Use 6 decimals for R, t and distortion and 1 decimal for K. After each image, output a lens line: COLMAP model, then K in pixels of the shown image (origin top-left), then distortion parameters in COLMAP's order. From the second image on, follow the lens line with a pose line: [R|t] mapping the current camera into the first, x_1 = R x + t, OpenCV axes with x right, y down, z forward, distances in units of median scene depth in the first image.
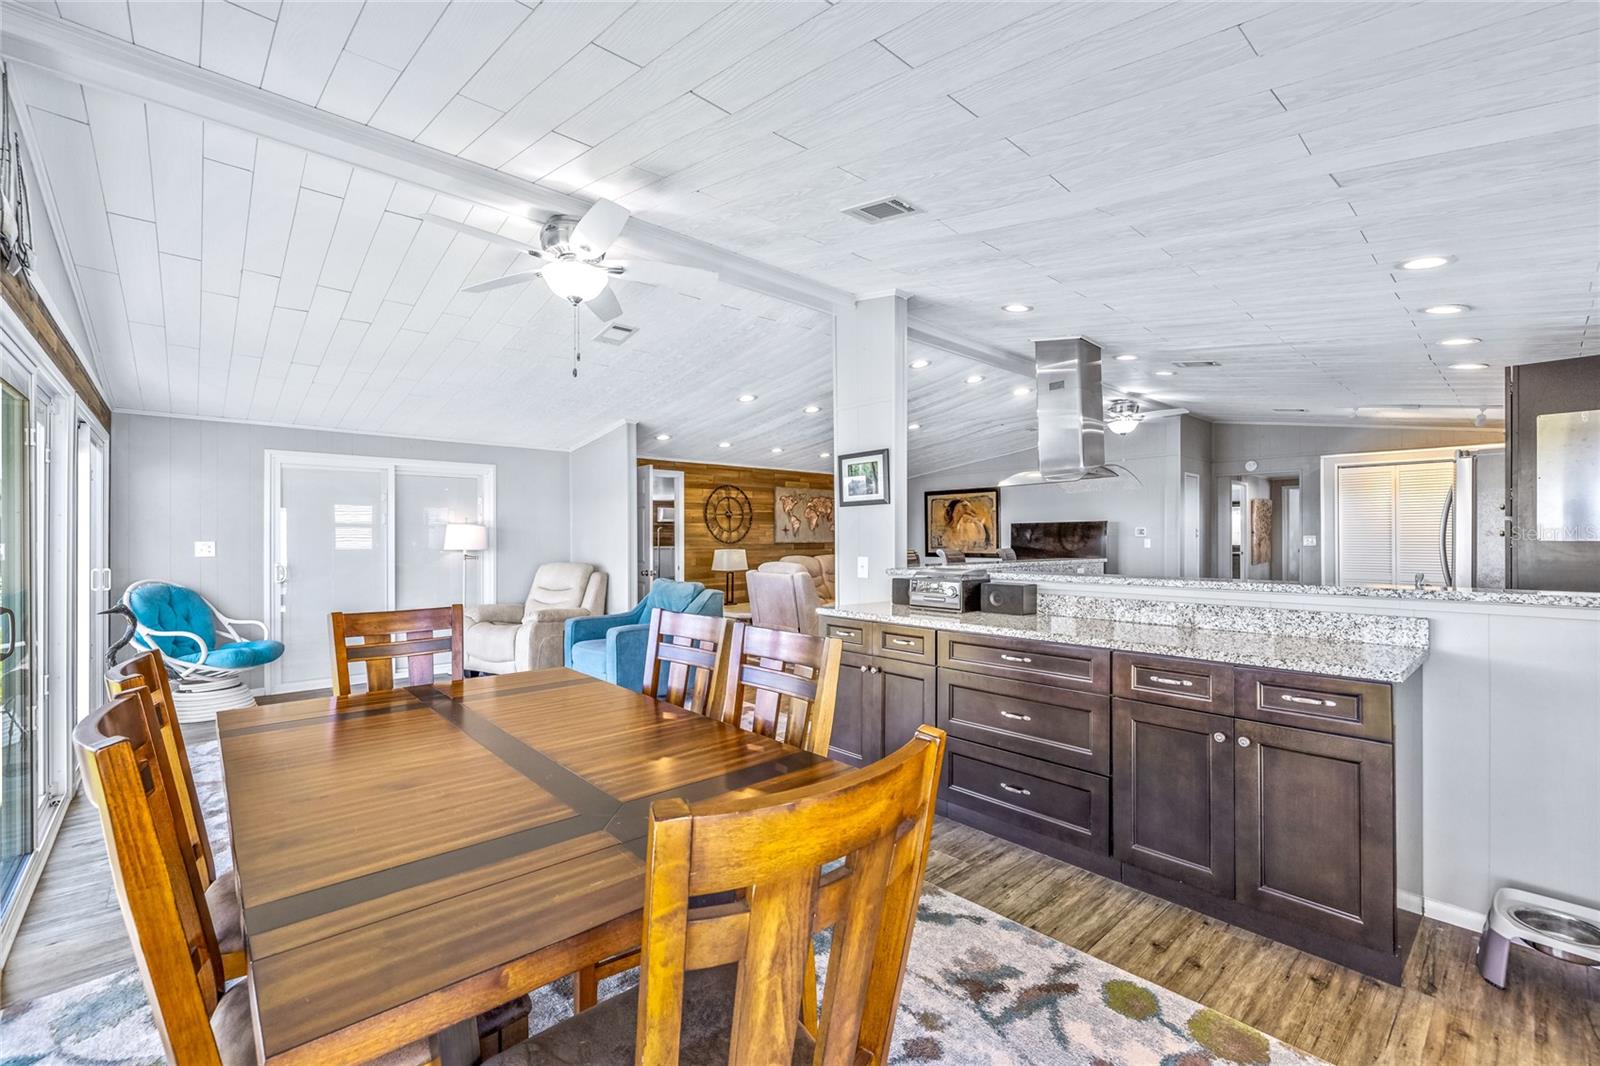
lens RADIAL K [[674.3, 0, 795.9], [0, 674.3, 537.1], [0, 0, 1]] dist [-0.000584, 0.000495]
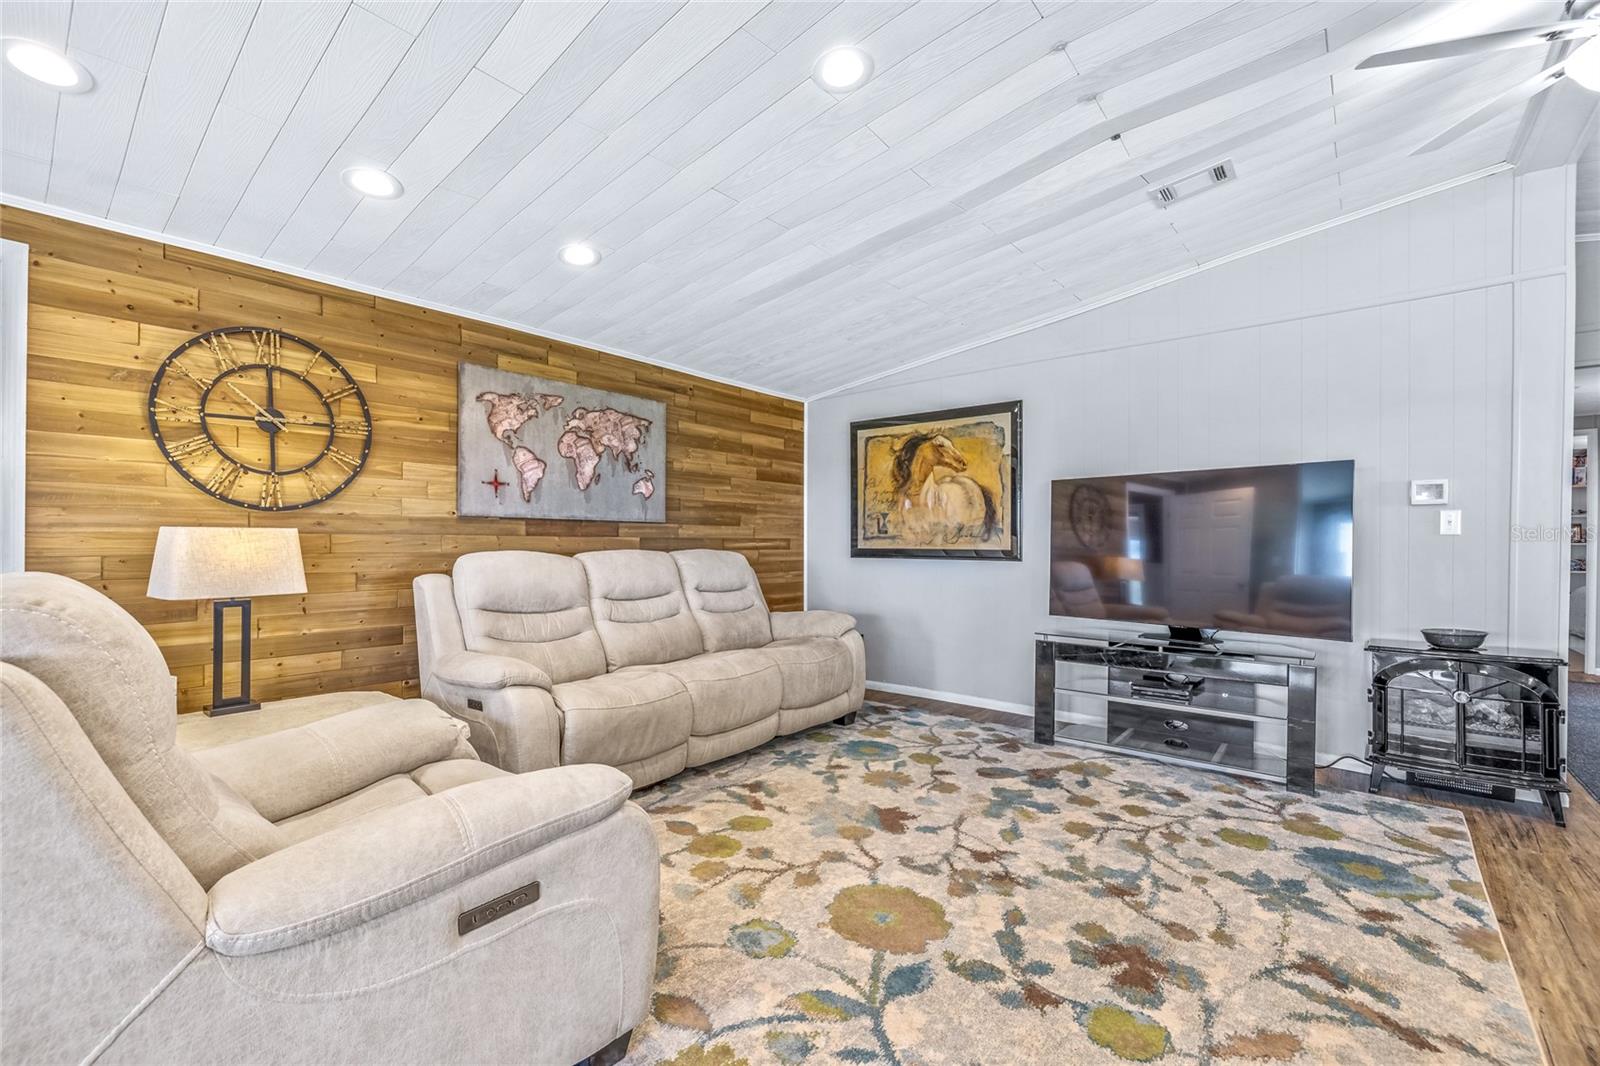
lens RADIAL K [[674.3, 0, 793.1], [0, 674.3, 541.6], [0, 0, 1]] dist [-0.000584, 0.000495]
pose [[0.990891, 0.008546, 0.134396, 0.098322], [-0.009019, 0.999955, 0.002916, 0.019545], [-0.134365, -0.004101, 0.990923, 0.605186]]
